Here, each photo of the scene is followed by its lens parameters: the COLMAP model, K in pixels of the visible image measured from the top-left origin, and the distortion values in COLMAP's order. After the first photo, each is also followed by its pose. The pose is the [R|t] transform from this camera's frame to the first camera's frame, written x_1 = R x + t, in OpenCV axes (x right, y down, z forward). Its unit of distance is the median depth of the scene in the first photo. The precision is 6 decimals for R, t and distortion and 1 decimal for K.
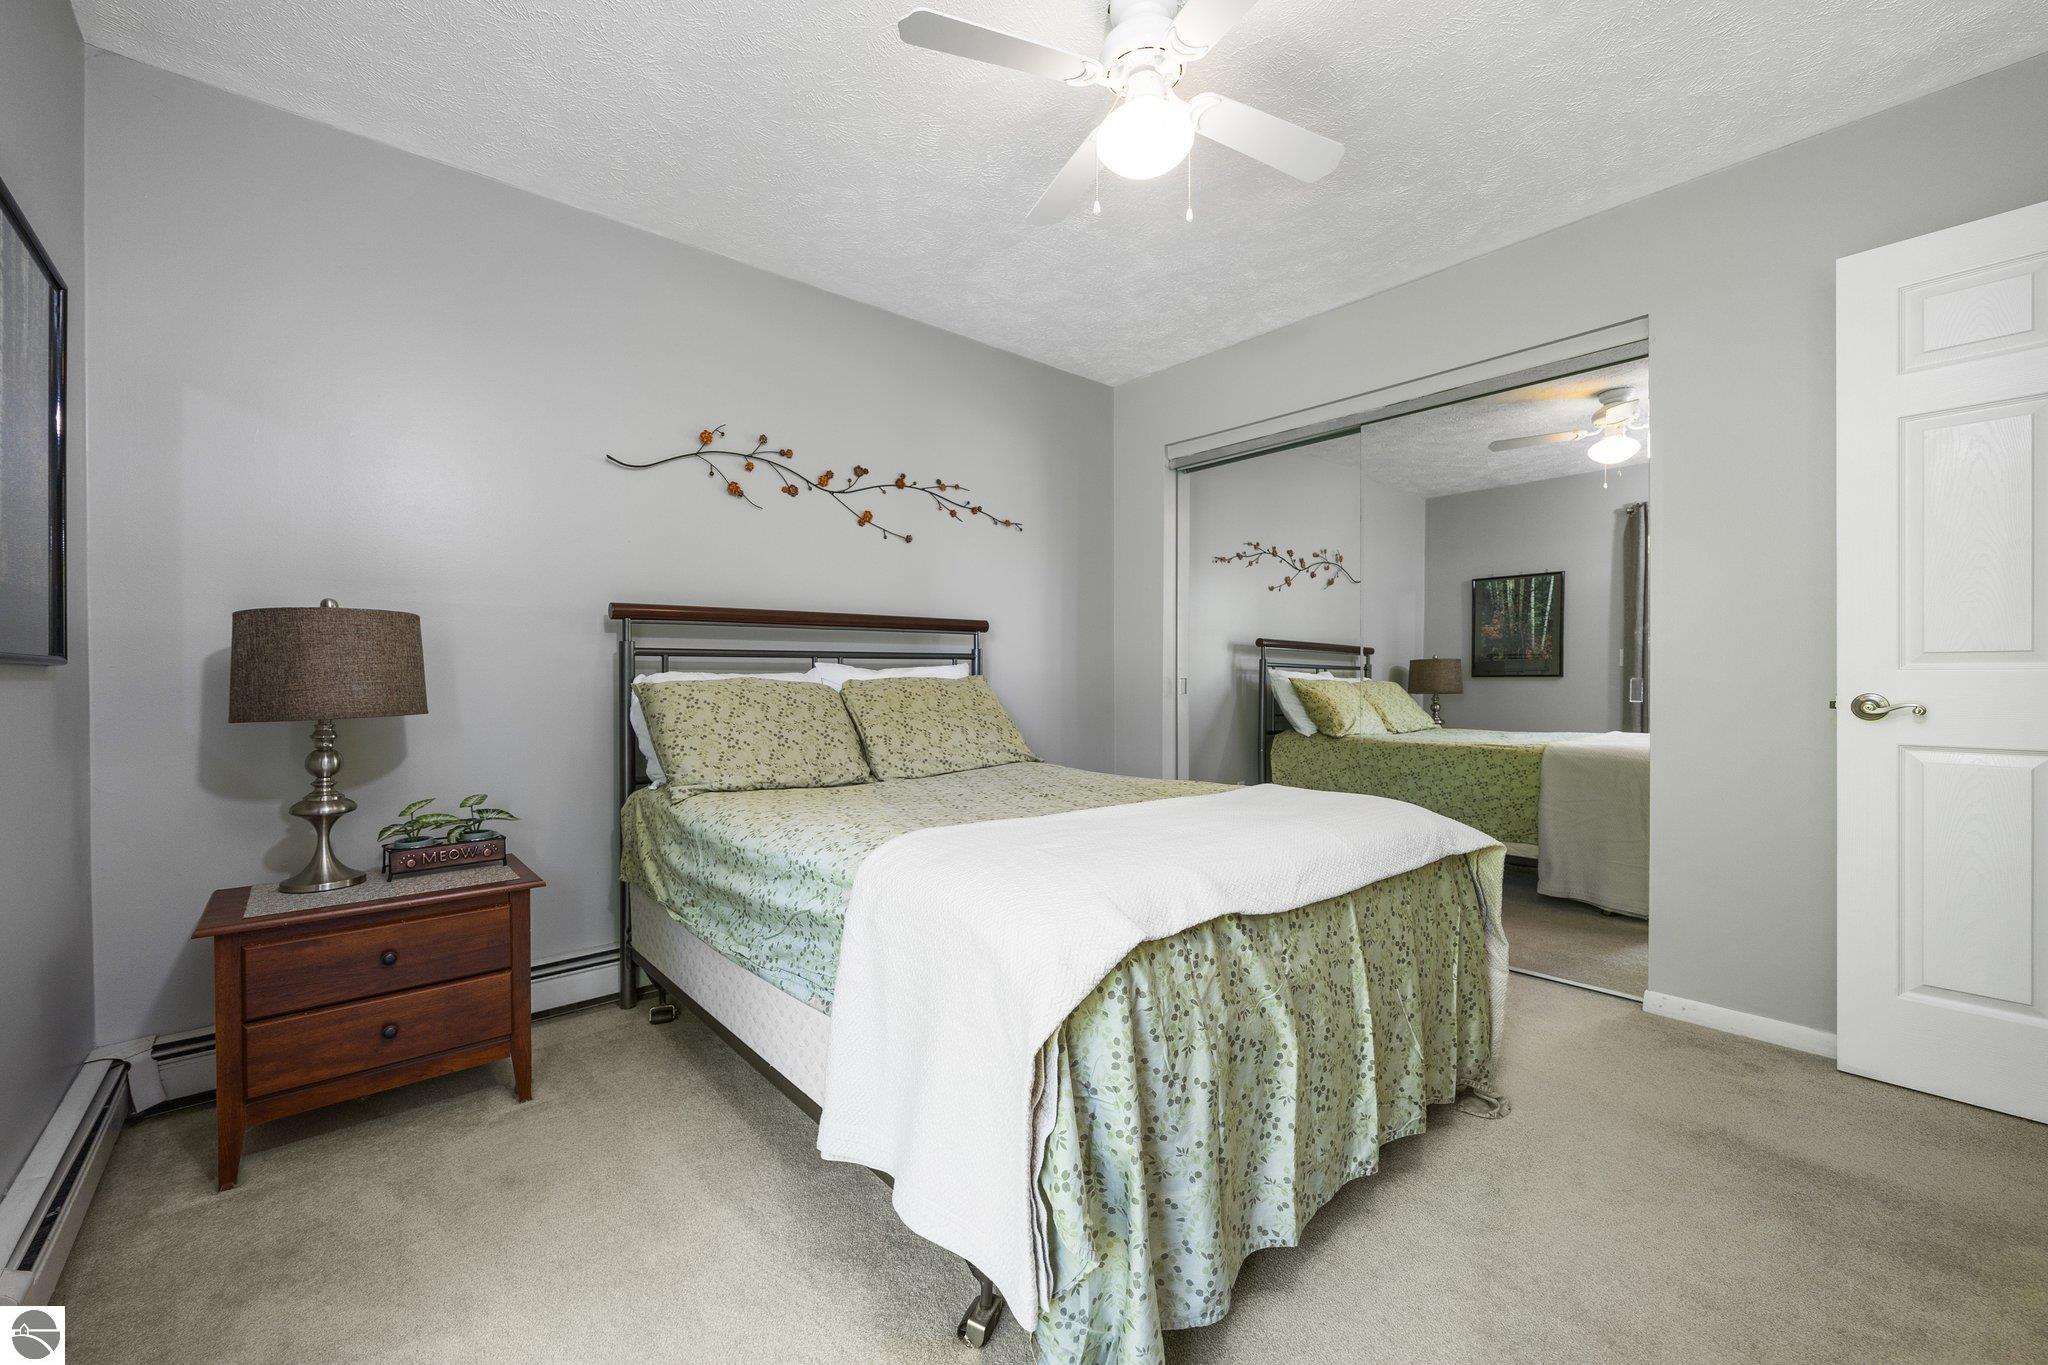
lens RADIAL K [[807.9, 0, 1018.7], [0, 807.9, 681.4], [0, 0, 1]] dist [0.000360, 0.000035]
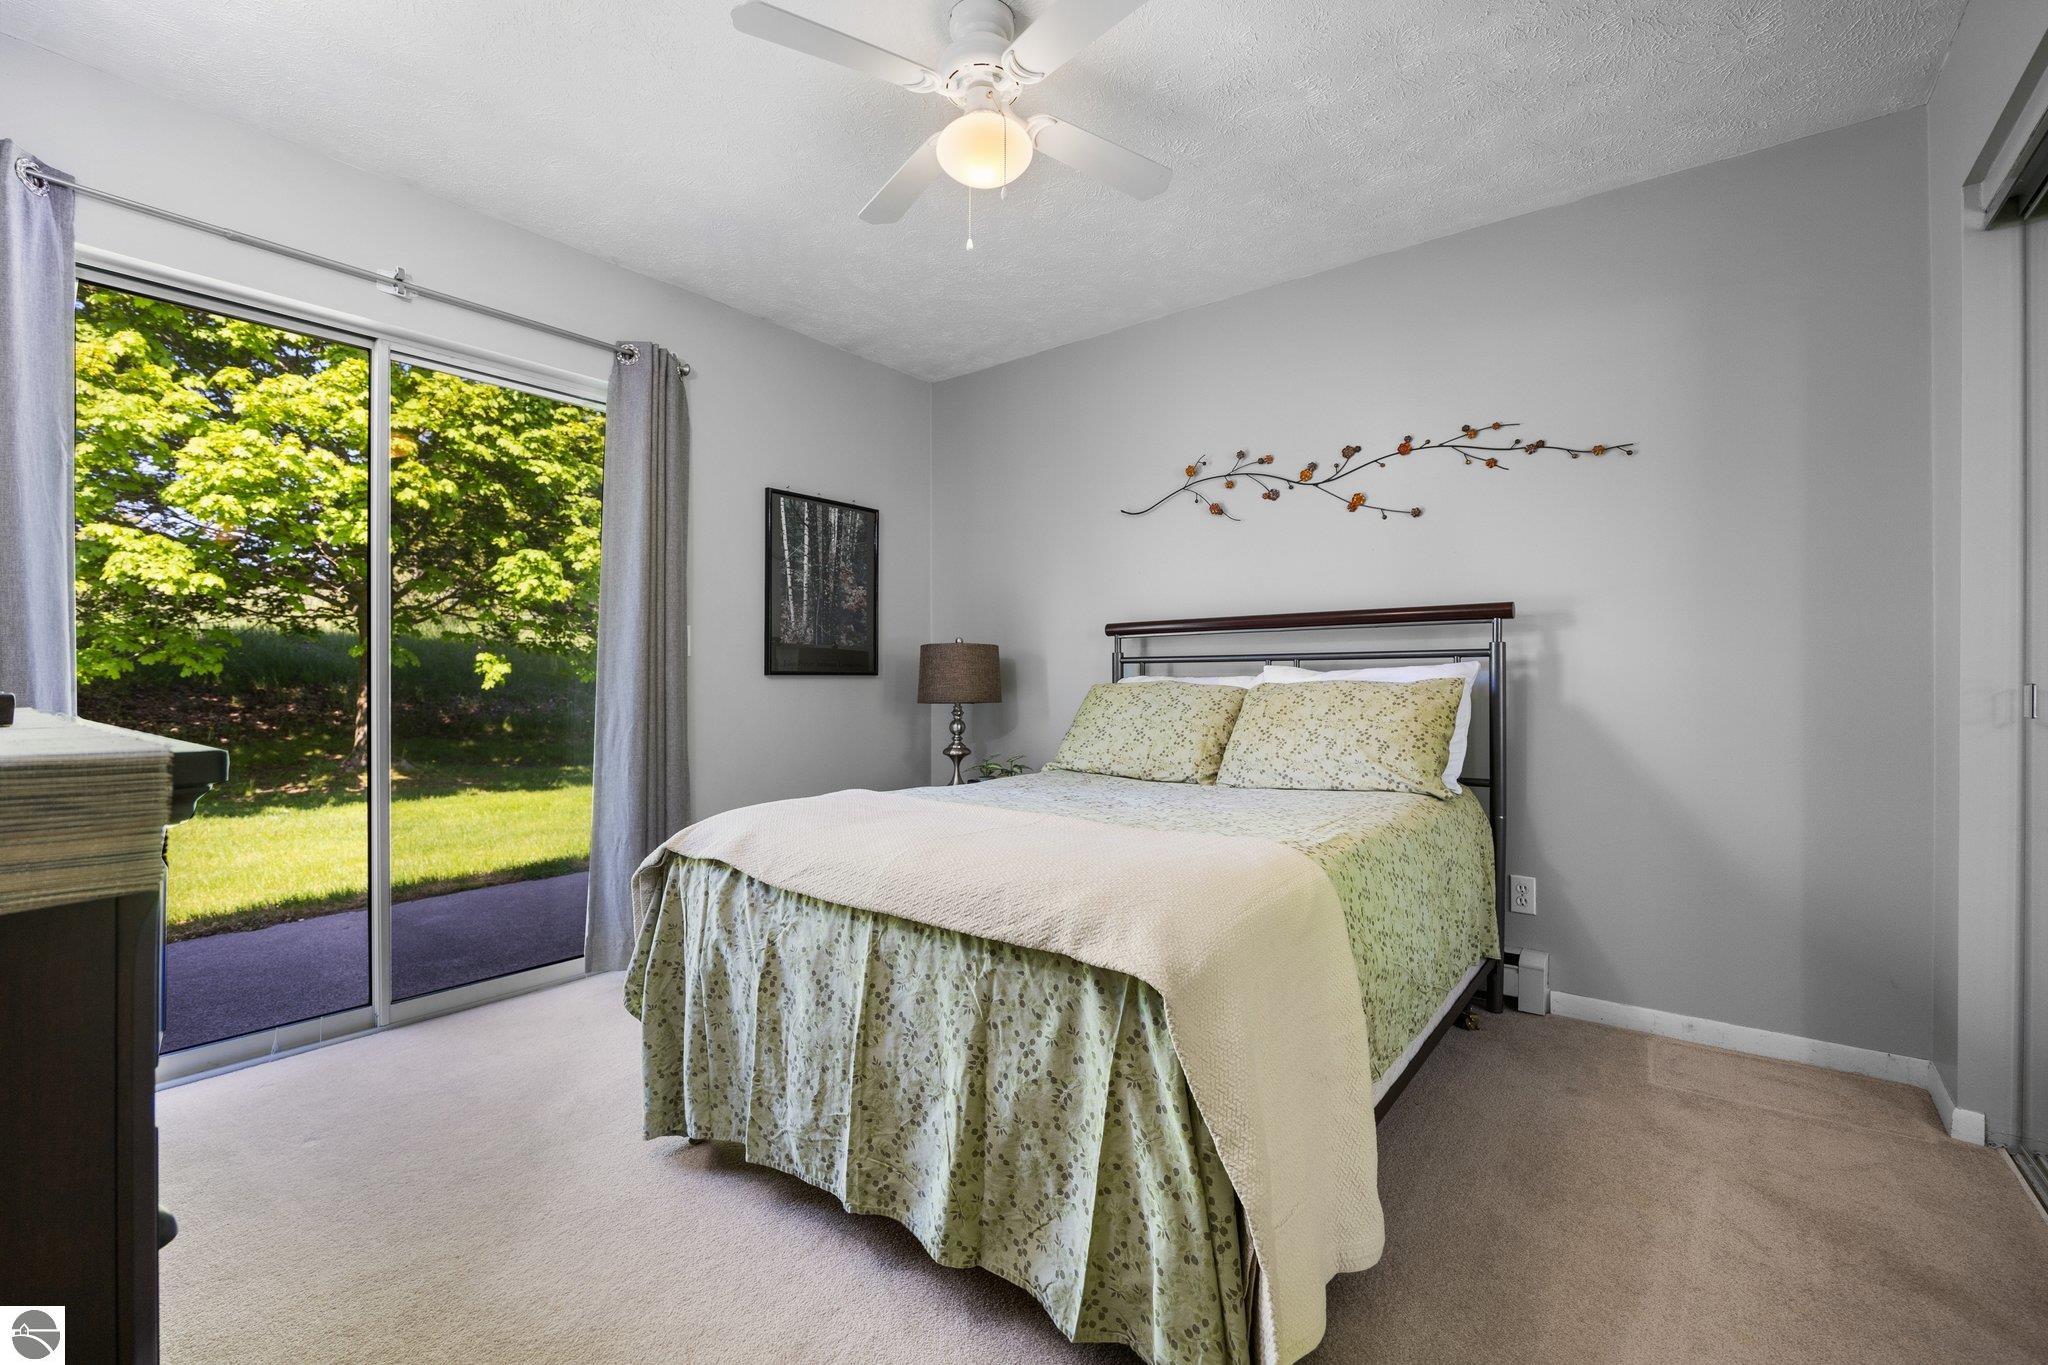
lens RADIAL K [[906.7, 0, 1016.9], [0, 906.7, 674.7], [0, 0, 1]] dist [0.001131, 0.000069]
pose [[0.201932, 0.003566, -0.979393, 0.728121], [0.000781, 0.999992, 0.003802, -0.015645], [0.979399, -0.001532, 0.201927, 0.438189]]
